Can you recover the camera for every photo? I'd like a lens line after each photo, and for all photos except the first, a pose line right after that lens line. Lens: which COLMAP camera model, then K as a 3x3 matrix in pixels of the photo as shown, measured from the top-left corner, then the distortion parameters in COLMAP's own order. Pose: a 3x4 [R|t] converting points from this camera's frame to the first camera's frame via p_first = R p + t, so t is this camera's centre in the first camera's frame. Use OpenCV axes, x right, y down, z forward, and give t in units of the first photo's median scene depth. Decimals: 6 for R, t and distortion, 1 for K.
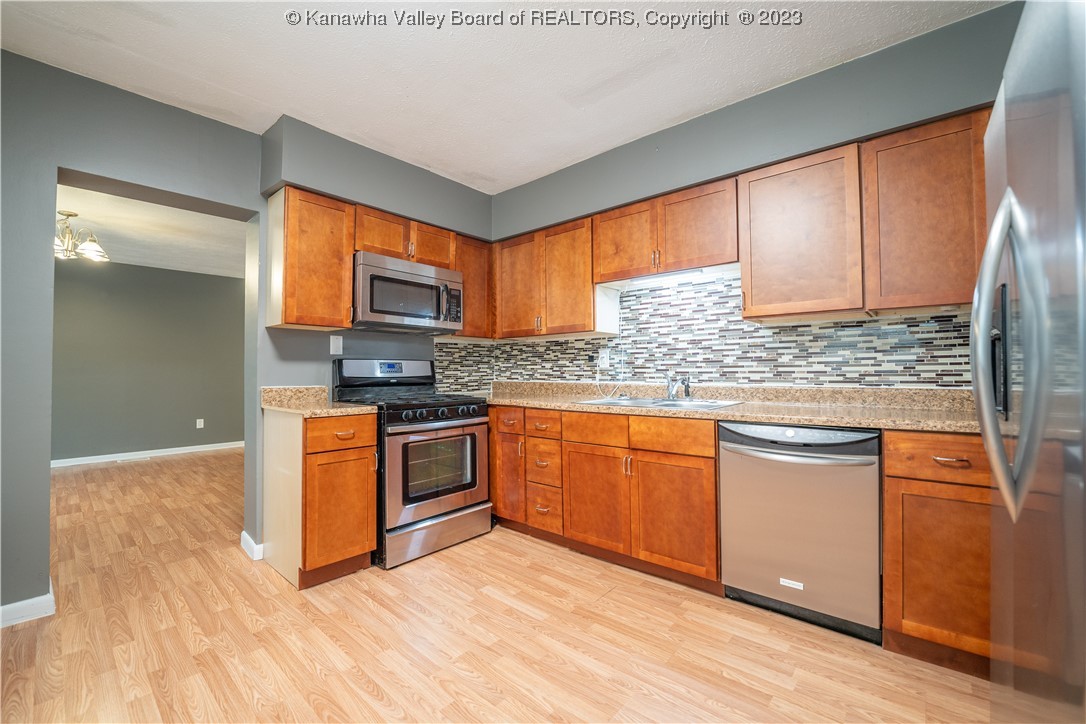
lens RADIAL K [[445.1, 0, 544.8], [0, 445.1, 362.0], [0, 0, 1]] dist [-0.024527, 0.000561]
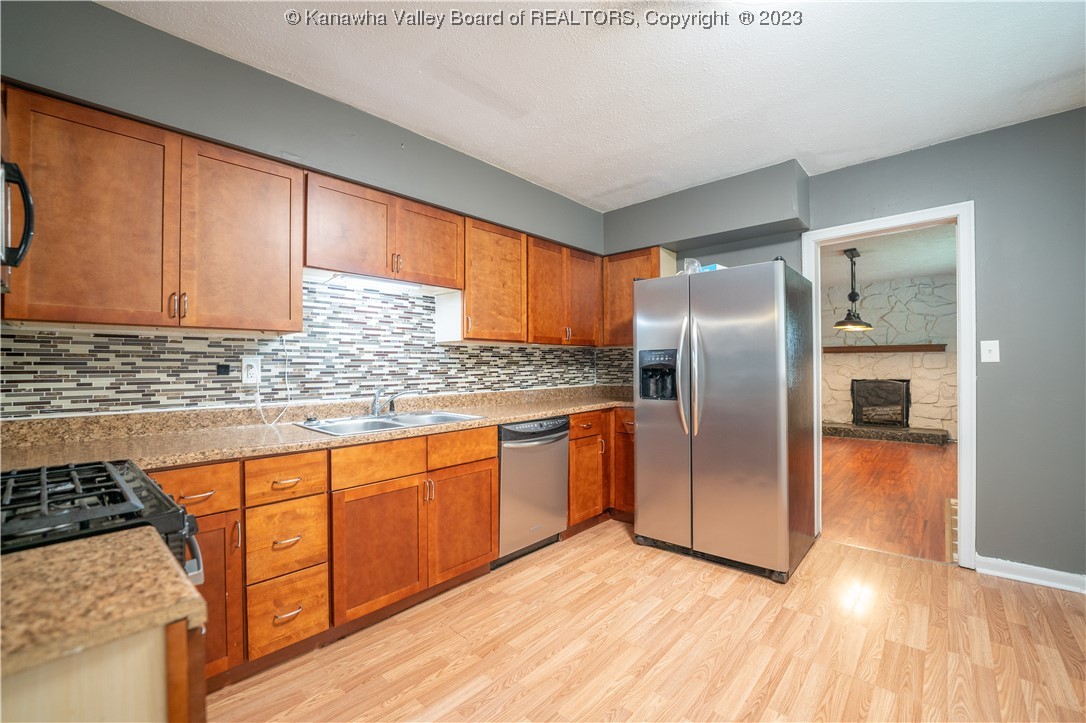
lens RADIAL K [[445.1, 0, 546.5], [0, 445.1, 364.3], [0, 0, 1]] dist [-0.024527, 0.000561]
pose [[0.031221, 0.011290, 0.999449, -0.622657], [-0.011001, 0.999880, -0.010952, -0.016348], [-0.999452, -0.010653, 0.031342, 0.630585]]
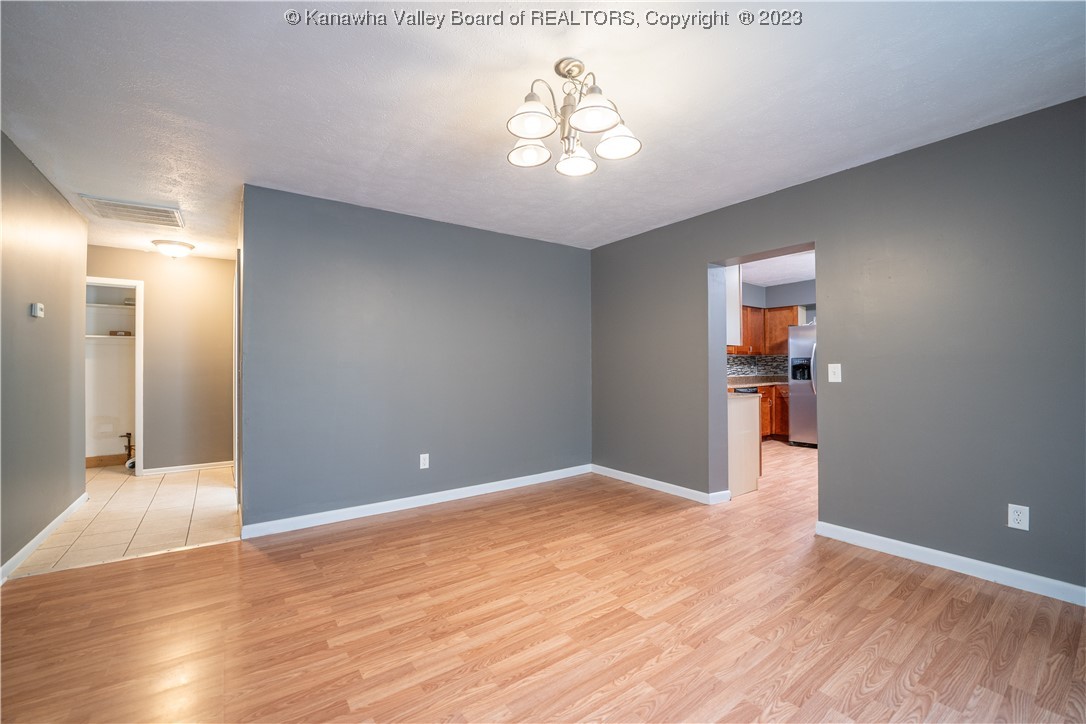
lens RADIAL K [[445.1, 0, 542.2], [0, 445.1, 363.5], [0, 0, 1]] dist [-0.024527, 0.000561]
pose [[0.223253, 0.011759, 0.974690, -2.159365], [-0.013760, 0.999866, -0.008911, 0.004748], [-0.974663, -0.011422, 0.223385, 1.220059]]
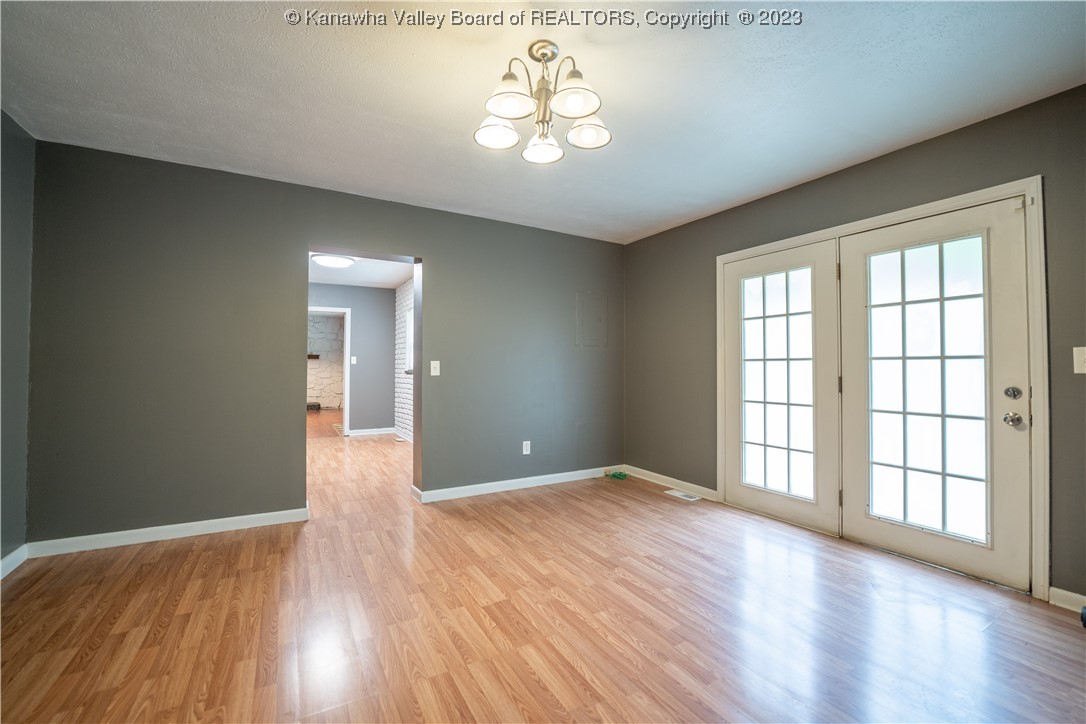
lens RADIAL K [[445.1, 0, 549.9], [0, 445.1, 364.3], [0, 0, 1]] dist [-0.024527, 0.000561]
pose [[-0.949626, 0.006314, 0.313322, -1.701478], [-0.002186, 0.999639, -0.026770, 0.032031], [-0.313378, -0.026106, -0.949270, 1.955682]]
